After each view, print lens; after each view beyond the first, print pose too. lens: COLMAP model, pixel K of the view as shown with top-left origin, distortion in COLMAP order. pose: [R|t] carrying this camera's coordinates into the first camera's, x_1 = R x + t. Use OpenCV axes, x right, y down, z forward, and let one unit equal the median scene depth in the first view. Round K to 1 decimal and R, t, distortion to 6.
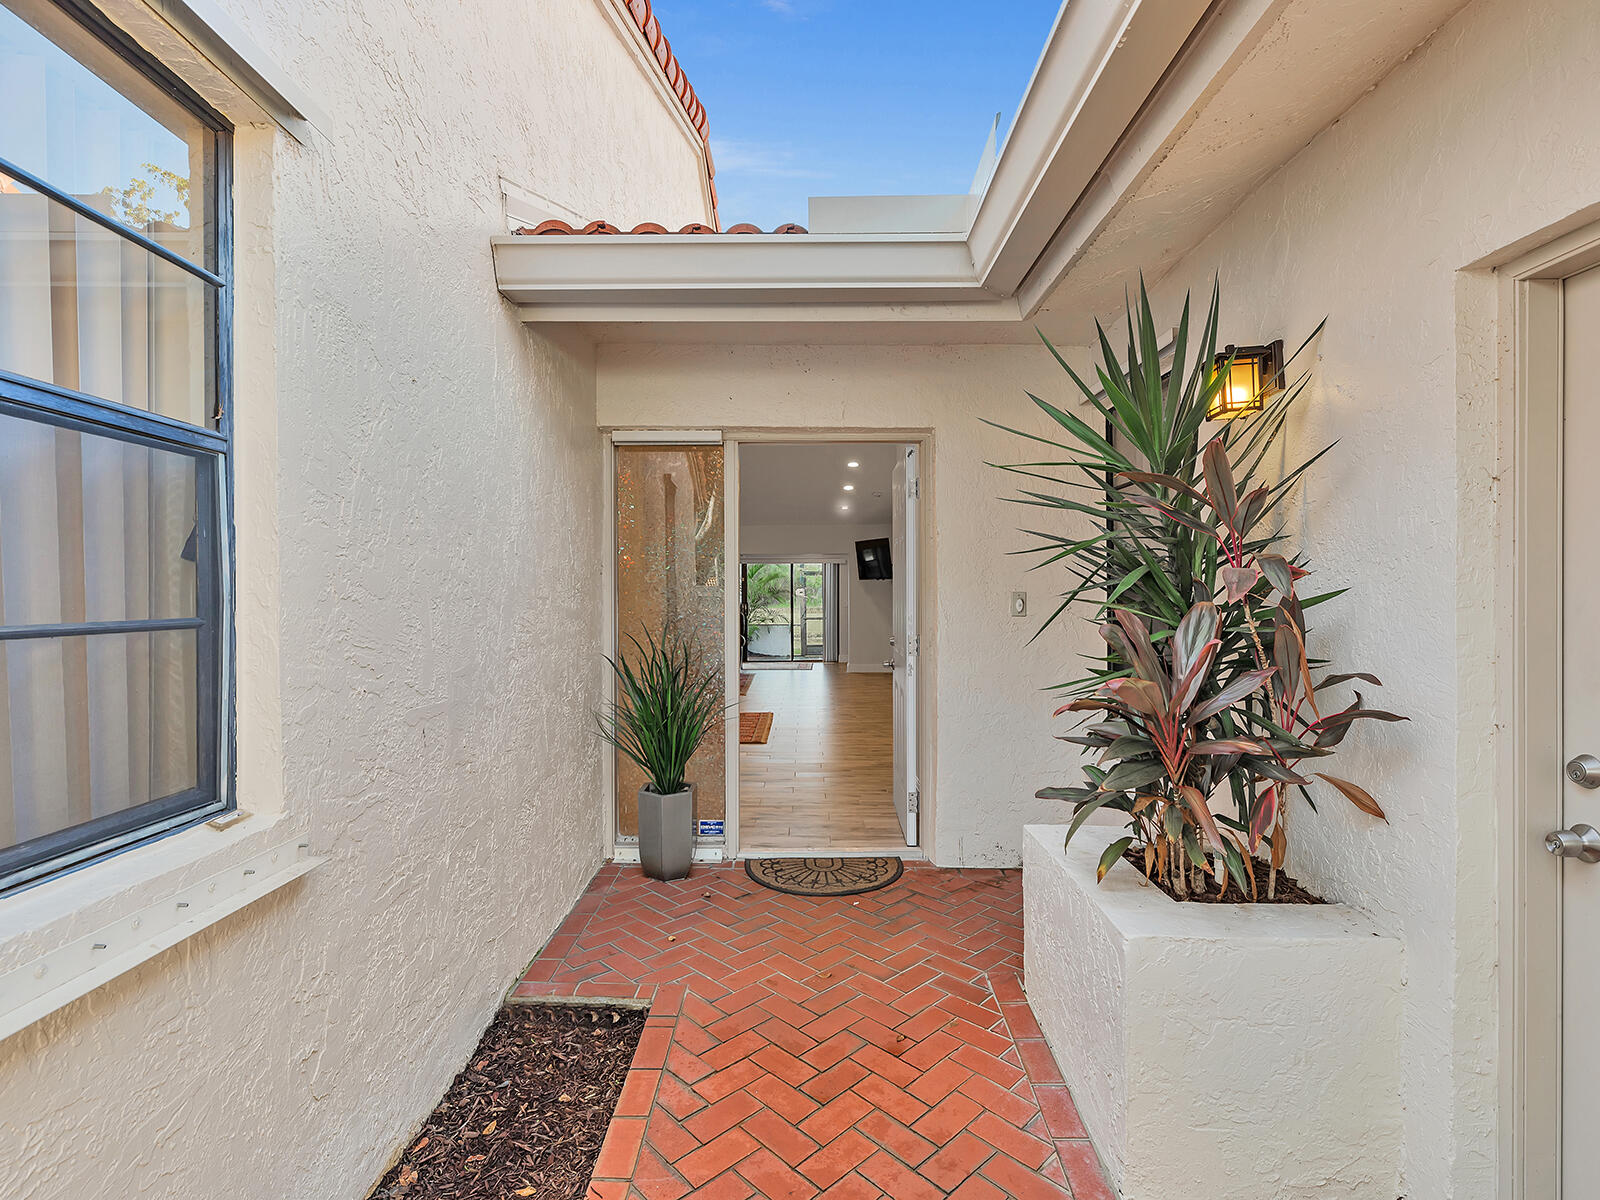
lens RADIAL K [[720.3, 0, 800.0], [0, 720.3, 600.0], [0, 0, 1]] dist [0.000013, 0.000004]
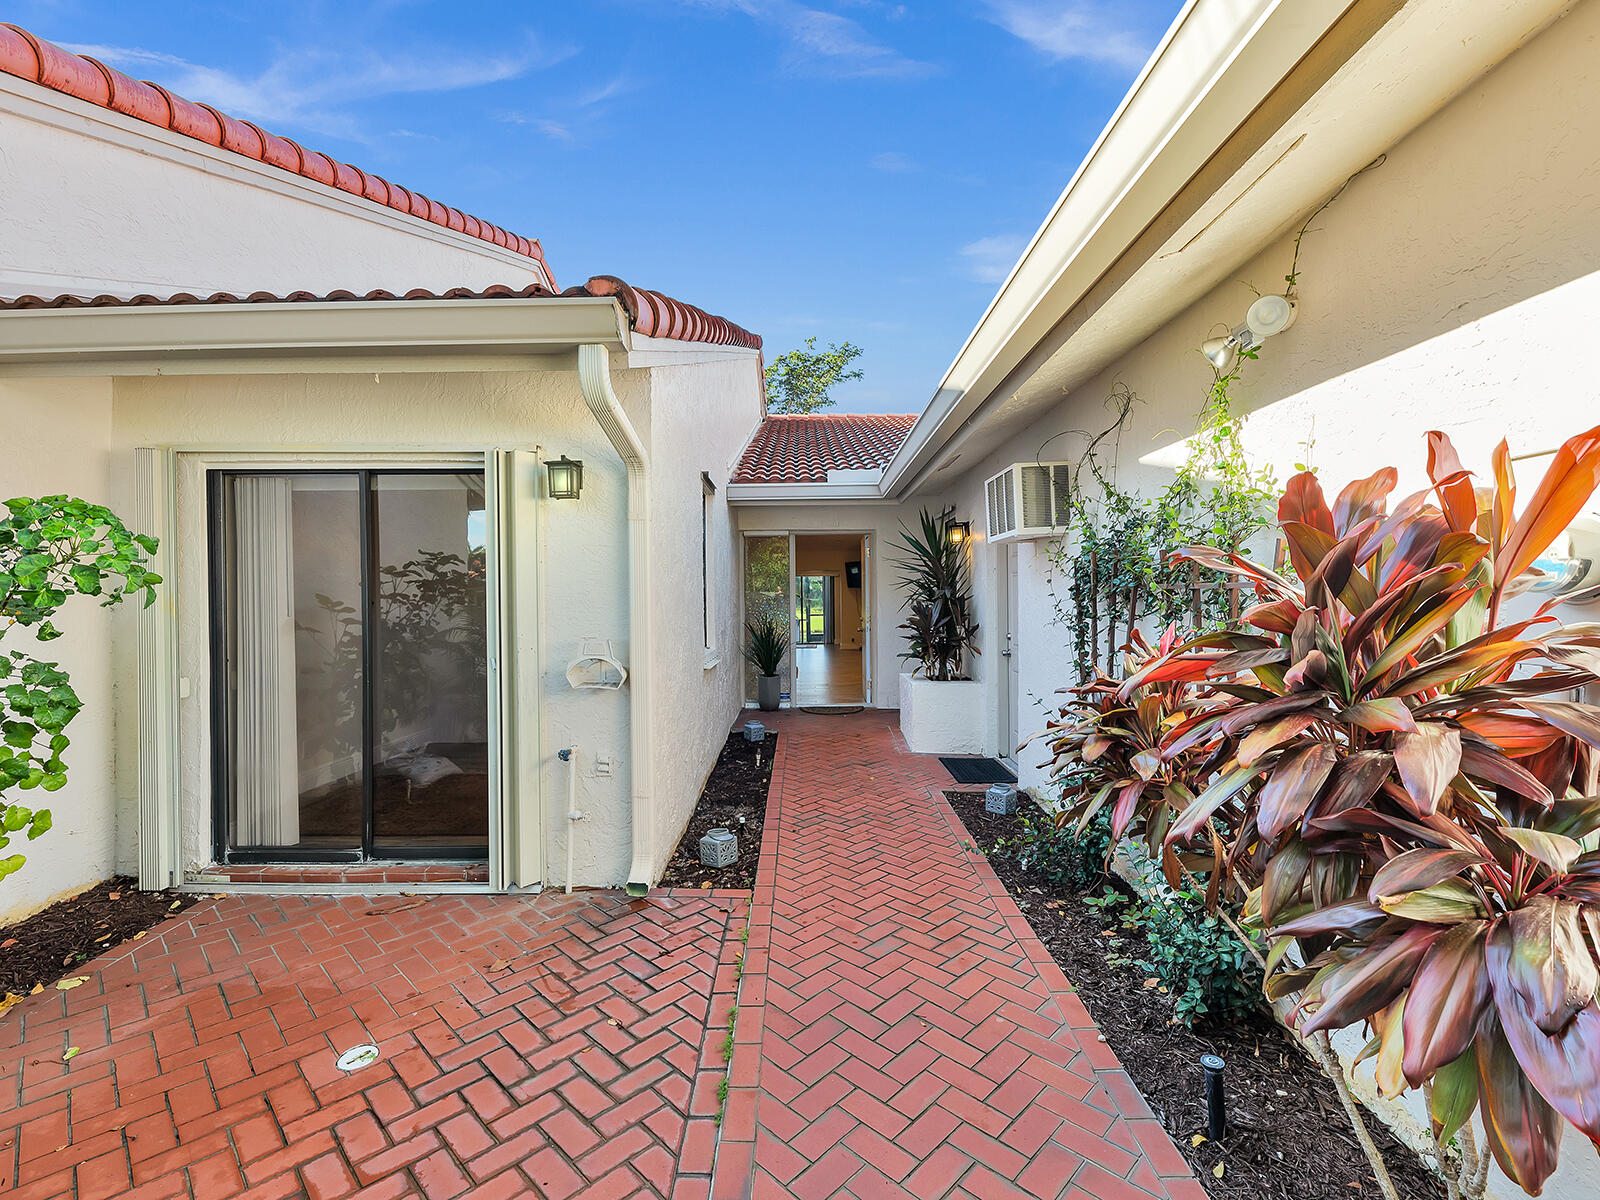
lens RADIAL K [[641.6, 0, 800.0], [0, 641.6, 600.0], [0, 0, 1]] dist [0.000005, -0.000002]
pose [[0.999975, -0.005146, 0.004841, -0.078894], [0.005170, 0.999974, -0.005083, 0.011571], [-0.004815, 0.005108, 0.999975, -1.115426]]
